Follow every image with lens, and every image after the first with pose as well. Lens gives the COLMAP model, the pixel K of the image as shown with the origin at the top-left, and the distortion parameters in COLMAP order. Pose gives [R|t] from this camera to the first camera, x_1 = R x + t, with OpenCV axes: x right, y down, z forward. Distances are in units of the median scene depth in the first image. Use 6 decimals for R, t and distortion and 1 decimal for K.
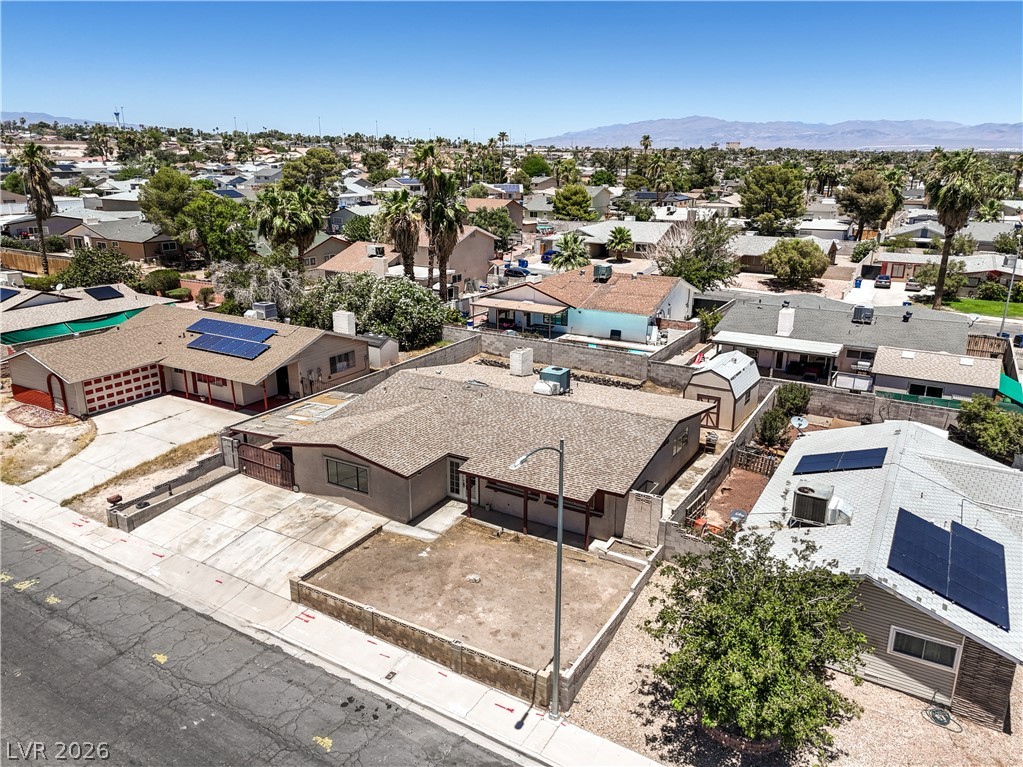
lens RADIAL K [[752.3, 0, 511.5], [0, 752.3, 383.5], [0, 0, 1]] dist [0.082846, -0.080352]
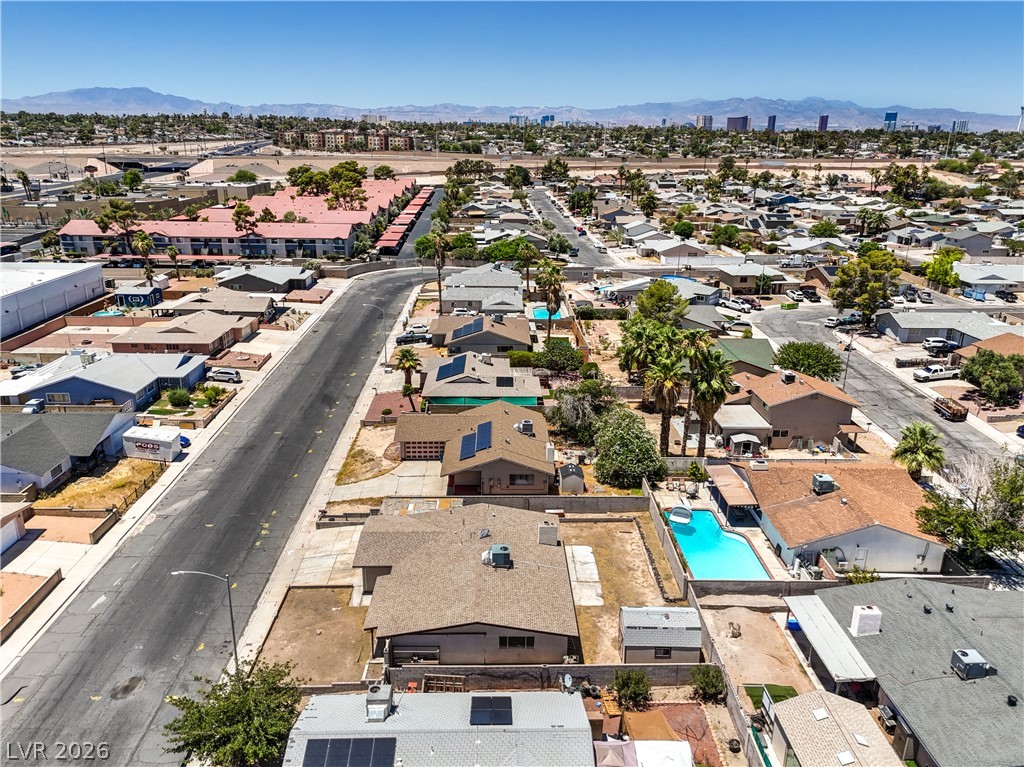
lens RADIAL K [[753.0, 0, 512.0], [0, 753.0, 383.5], [0, 0, 1]] dist [0.082846, -0.080352]
pose [[0.525209, 0.267461, -0.807849, 1.222105], [-0.259314, 0.954476, 0.147418, -0.571214], [0.810501, 0.132062, 0.570655, 0.189714]]
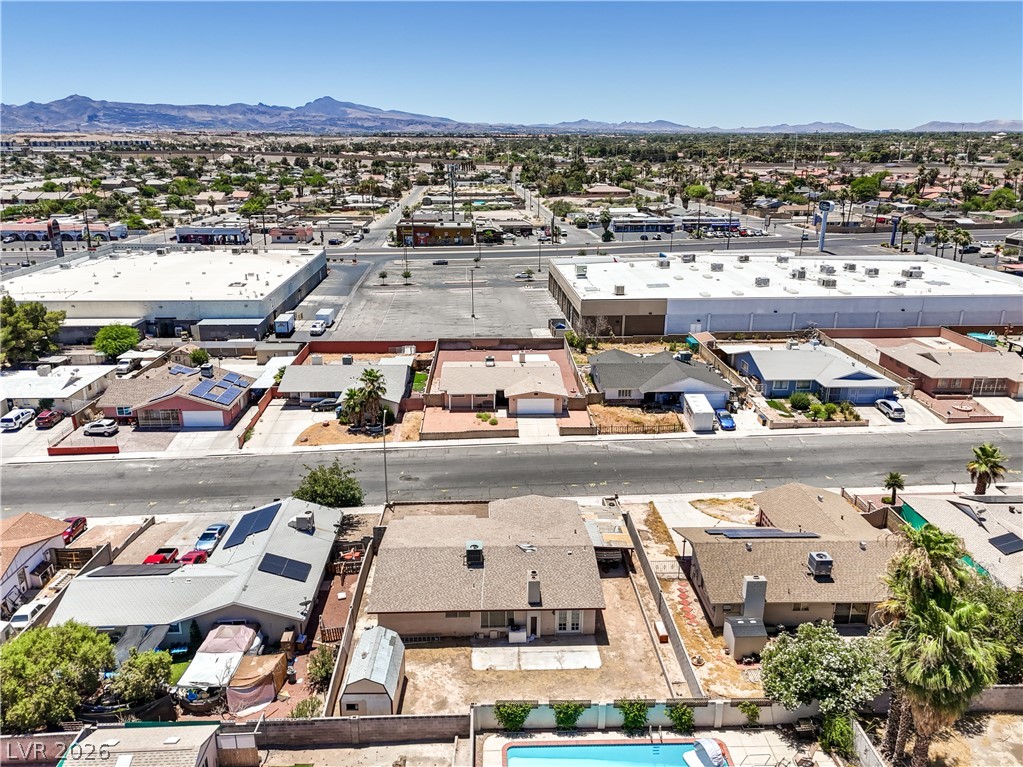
lens RADIAL K [[752.3, 0, 511.5], [0, 752.3, 383.5], [0, 0, 1]] dist [0.082846, -0.080352]
pose [[-0.842115, 0.158224, -0.515565, 0.744316], [-0.163410, 0.836189, 0.523532, -1.120142], [0.513945, 0.525122, -0.678312, 2.005332]]
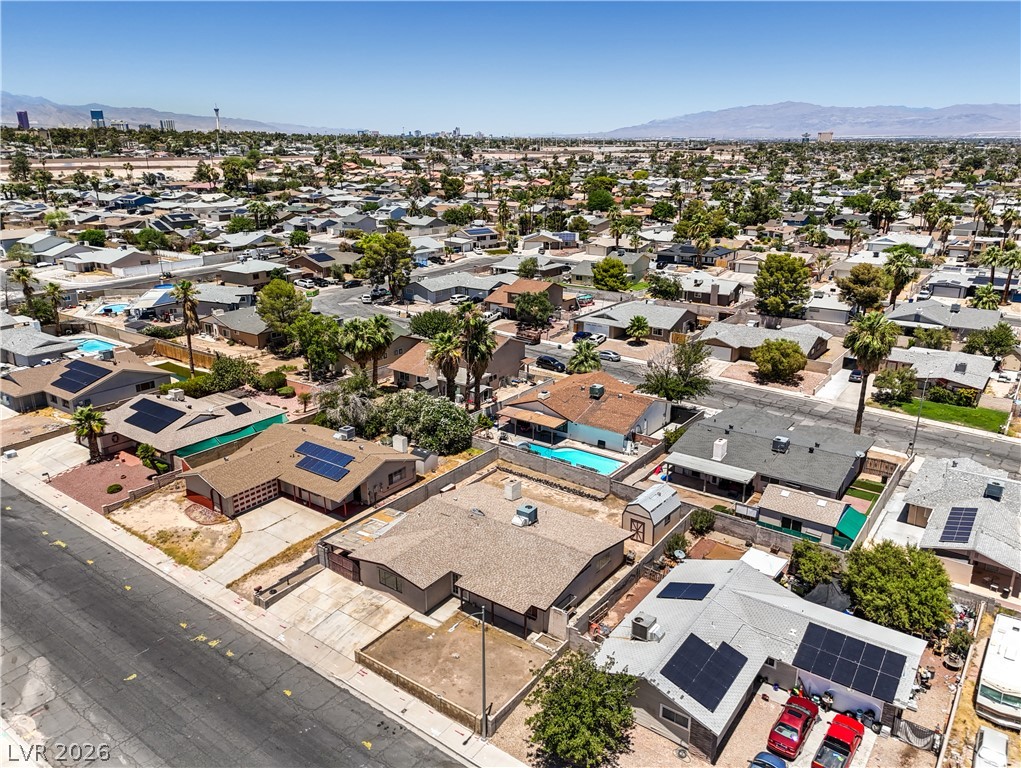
lens RADIAL K [[755.5, 0, 515.0], [0, 755.5, 380.5], [0, 0, 1]] dist [0.077914, -0.075335]
pose [[0.994991, 0.027726, -0.096038, 0.192468], [-0.026791, 0.999580, 0.011018, -0.325763], [0.096303, -0.008390, 0.995317, -0.602625]]
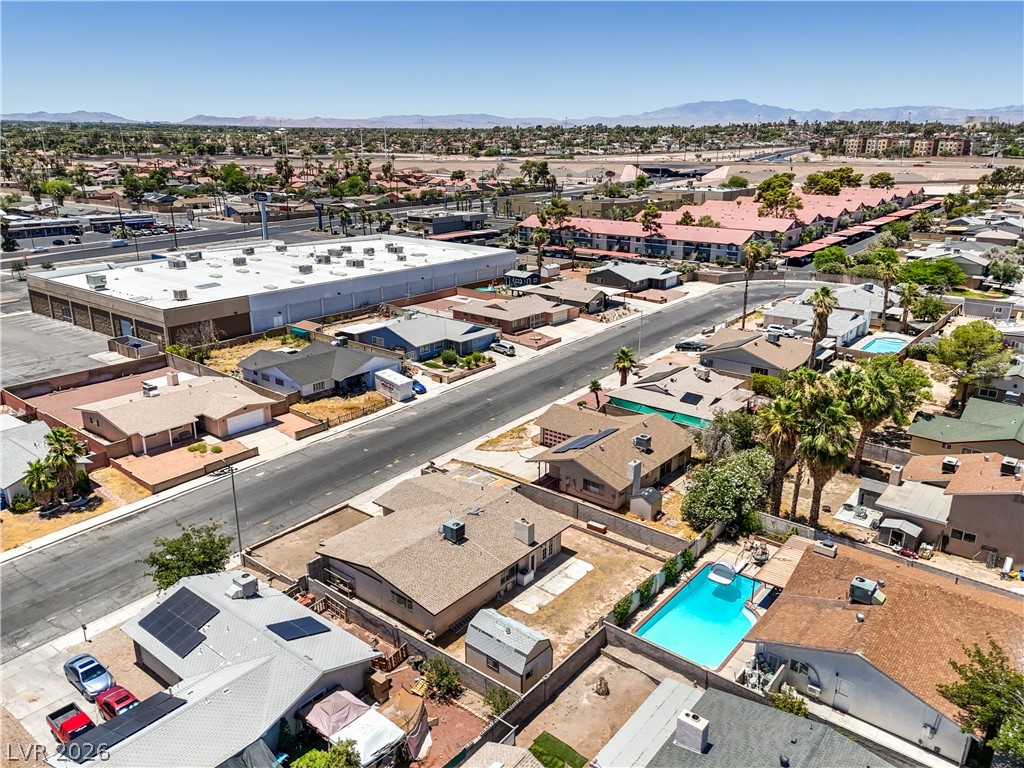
lens RADIAL K [[753.0, 0, 512.0], [0, 753.0, 384.0], [0, 0, 1]] dist [0.082846, -0.080352]
pose [[-0.149331, 0.301883, -0.941577, 1.492321], [-0.295702, 0.895040, 0.333860, -0.873977], [0.943536, 0.328282, -0.044390, 1.181474]]
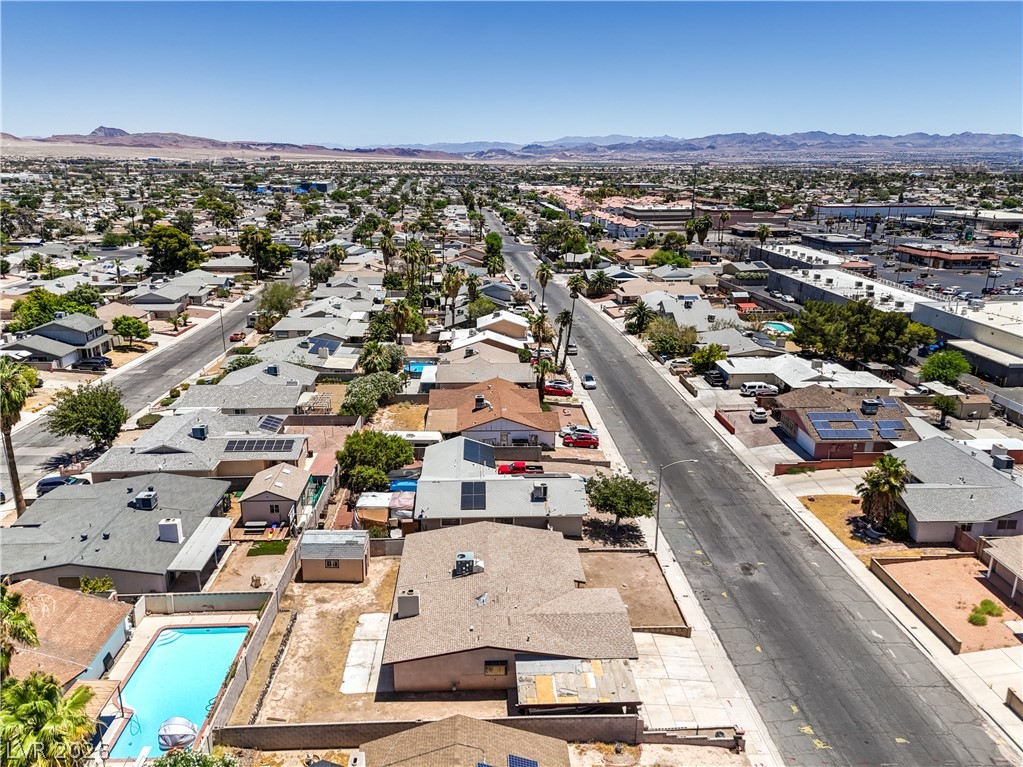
lens RADIAL K [[752.3, 0, 511.5], [0, 752.3, 383.5], [0, 0, 1]] dist [0.082846, -0.080352]
pose [[-0.545109, -0.250608, 0.800033, -1.128927], [0.234180, 0.870777, 0.432328, -0.964692], [-0.804994, 0.423018, -0.415981, 1.502391]]
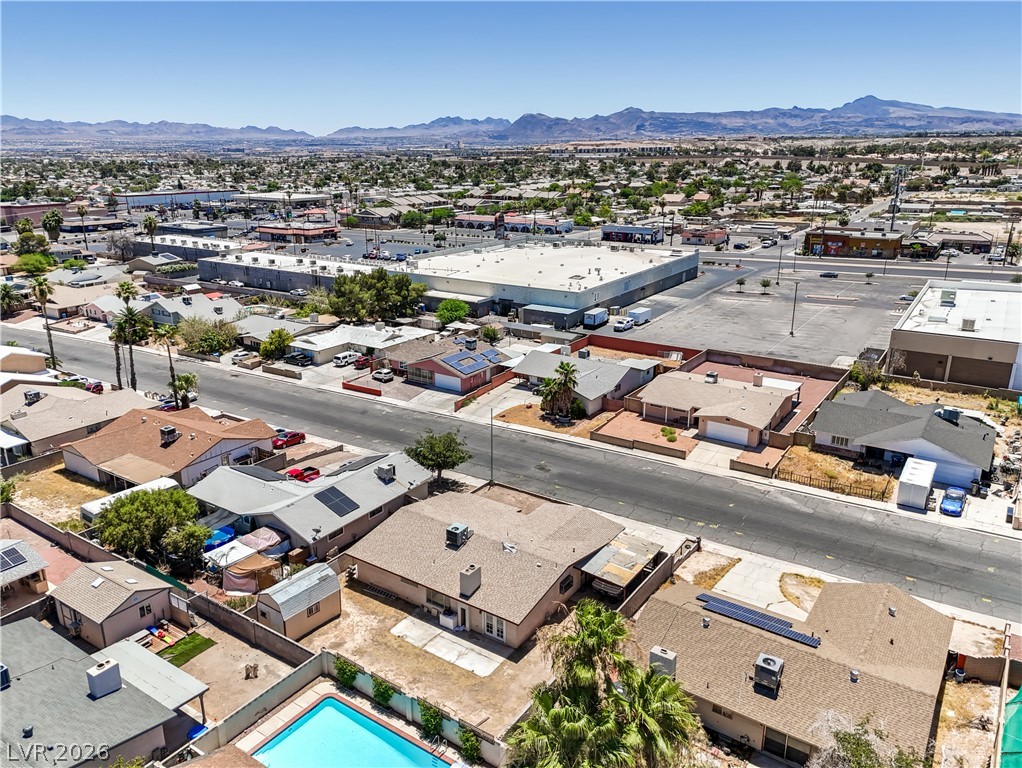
lens RADIAL K [[751.5, 0, 511.0], [0, 751.5, 384.0], [0, 0, 1]] dist [0.082846, -0.080352]
pose [[-0.997442, -0.022544, 0.067829, -0.155291], [0.019846, 0.824295, 0.565812, -1.187435], [-0.068666, 0.565711, -0.821740, 2.236870]]
